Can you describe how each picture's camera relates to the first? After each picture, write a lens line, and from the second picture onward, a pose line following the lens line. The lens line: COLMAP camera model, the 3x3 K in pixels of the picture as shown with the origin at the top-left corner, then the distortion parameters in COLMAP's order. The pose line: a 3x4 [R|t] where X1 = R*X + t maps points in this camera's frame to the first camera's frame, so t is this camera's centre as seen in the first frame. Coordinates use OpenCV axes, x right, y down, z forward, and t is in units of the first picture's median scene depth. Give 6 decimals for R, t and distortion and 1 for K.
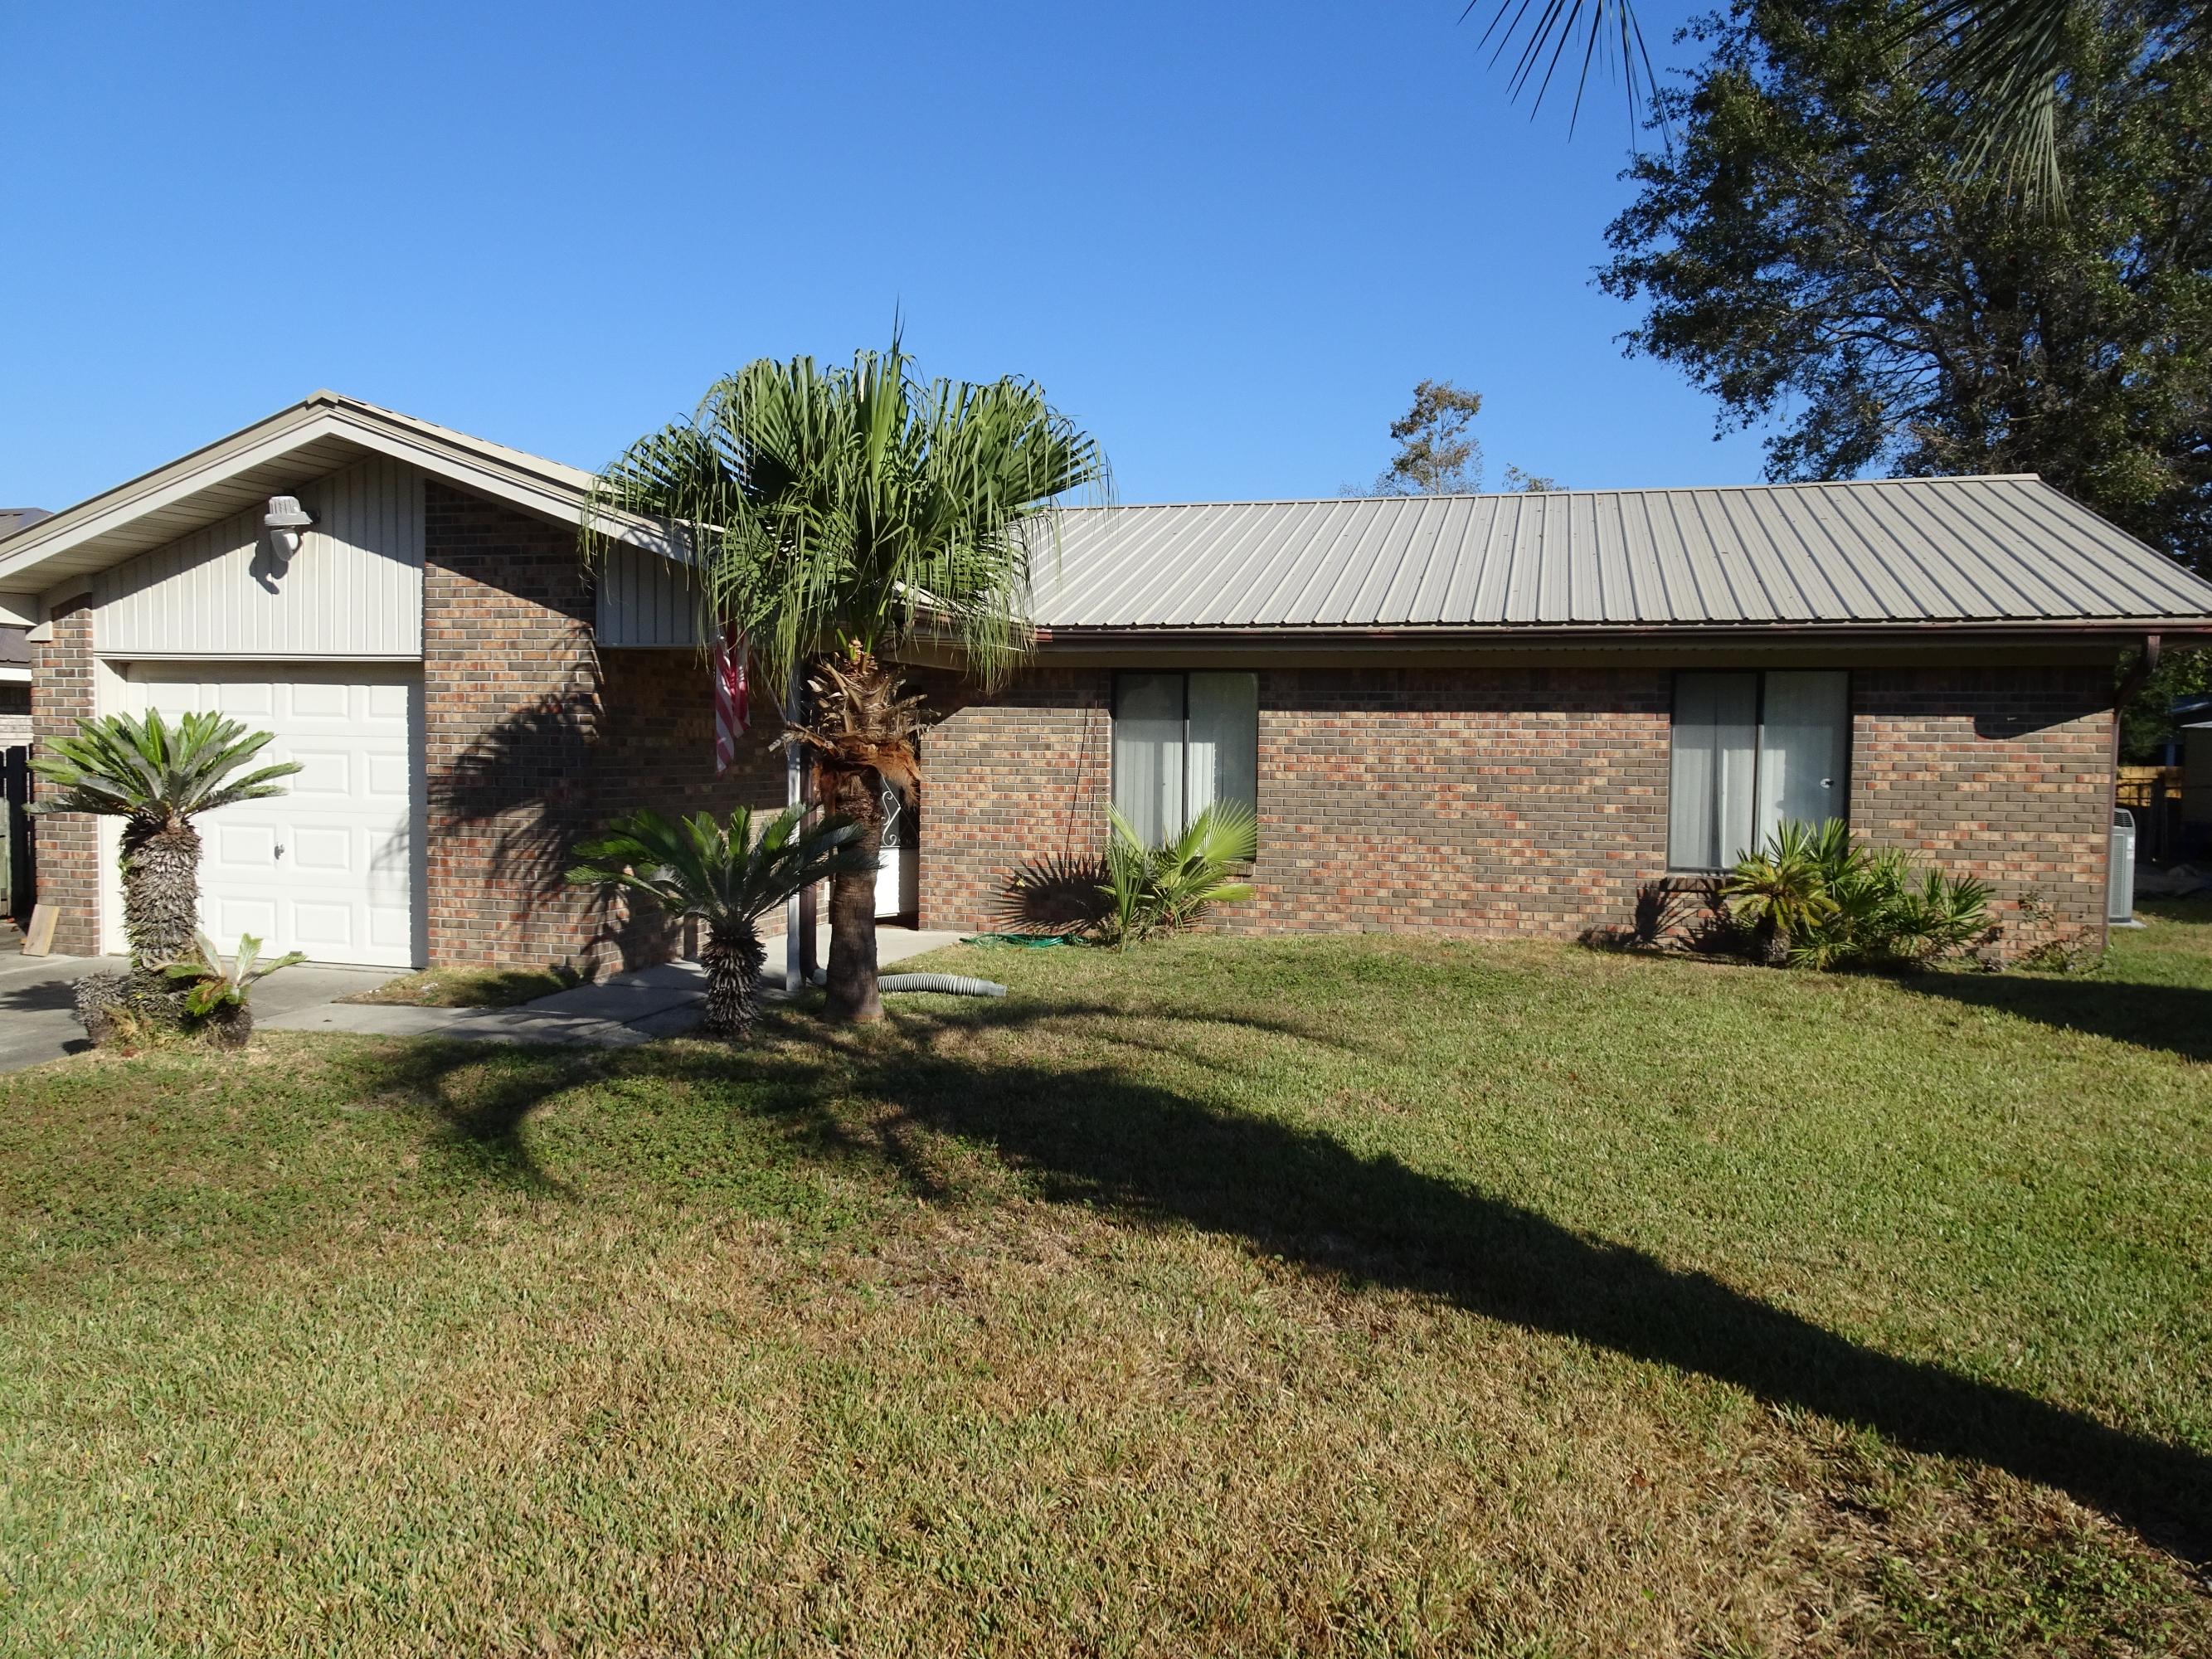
lens RADIAL K [[1573.5, 0, 1105.8], [0, 1573.5, 825.6], [0, 0, 1]] dist [0.016153, -0.011619]
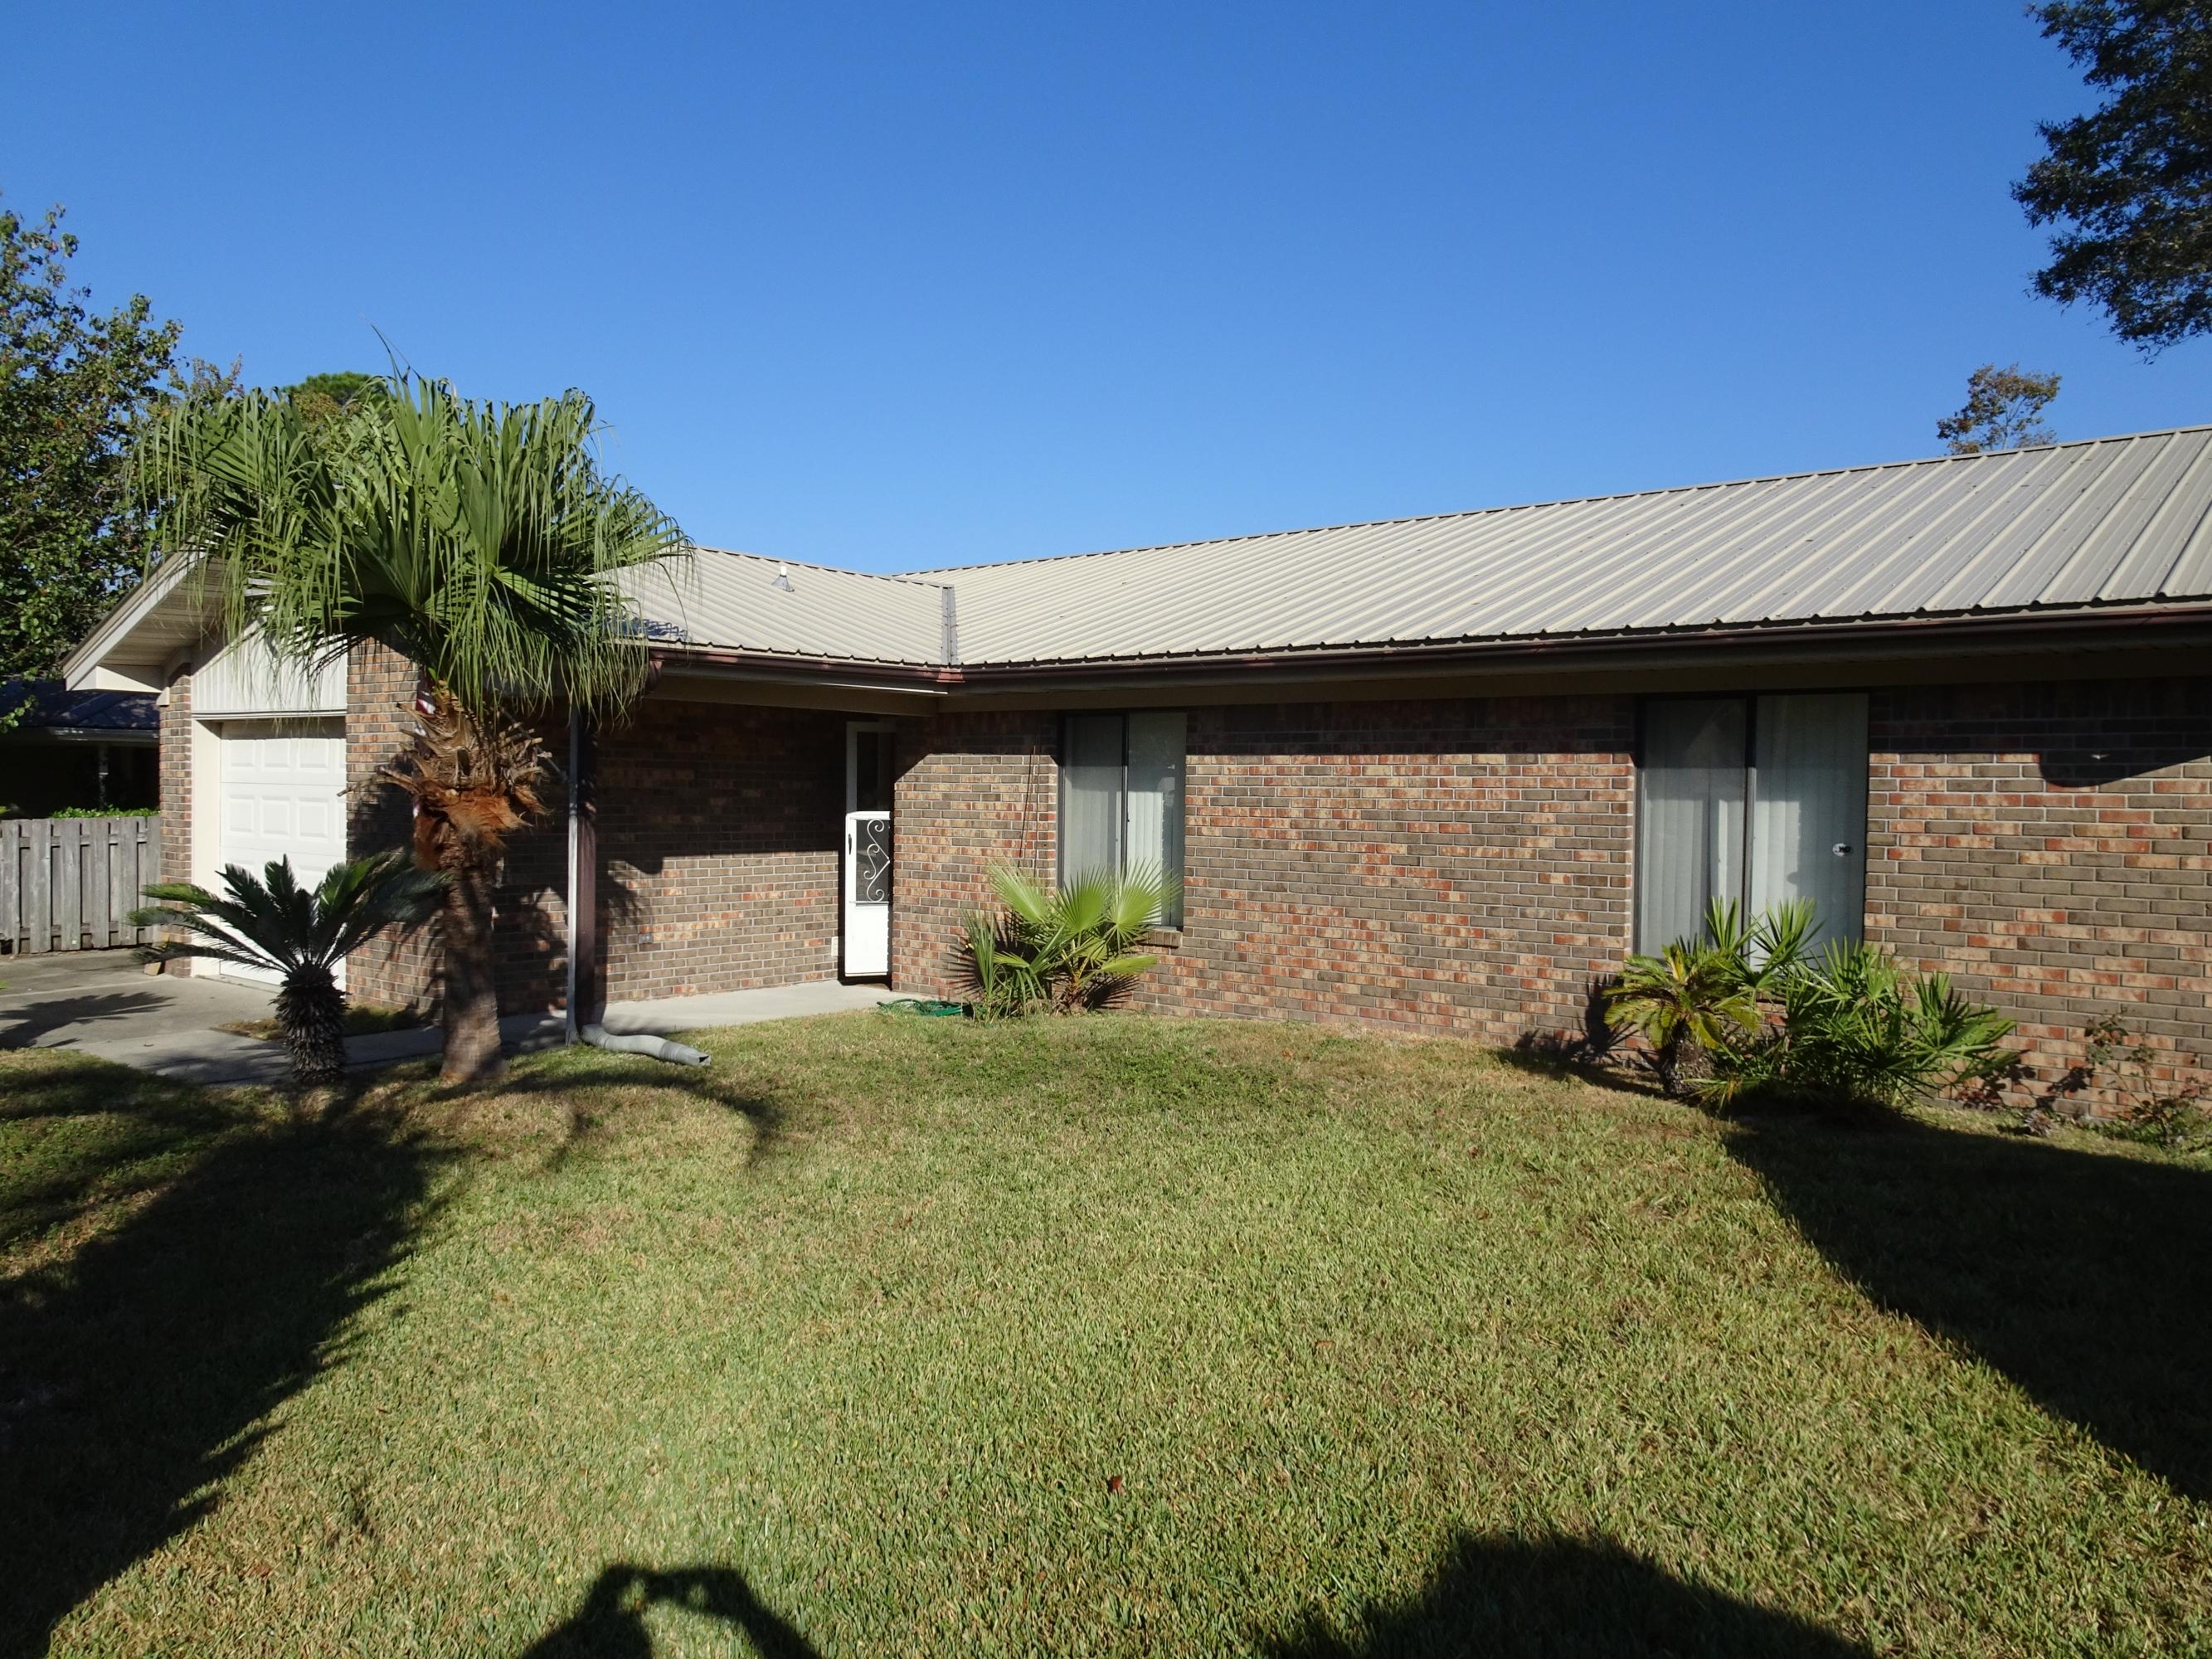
lens RADIAL K [[1573.5, 0, 1105.8], [0, 1573.5, 835.4], [0, 0, 1]] dist [0.016153, -0.011619]
pose [[0.915399, 0.011904, -0.402372, 0.427695], [-0.024314, 0.999373, -0.025749, -0.006539], [0.401813, 0.033354, 0.915114, 0.206221]]
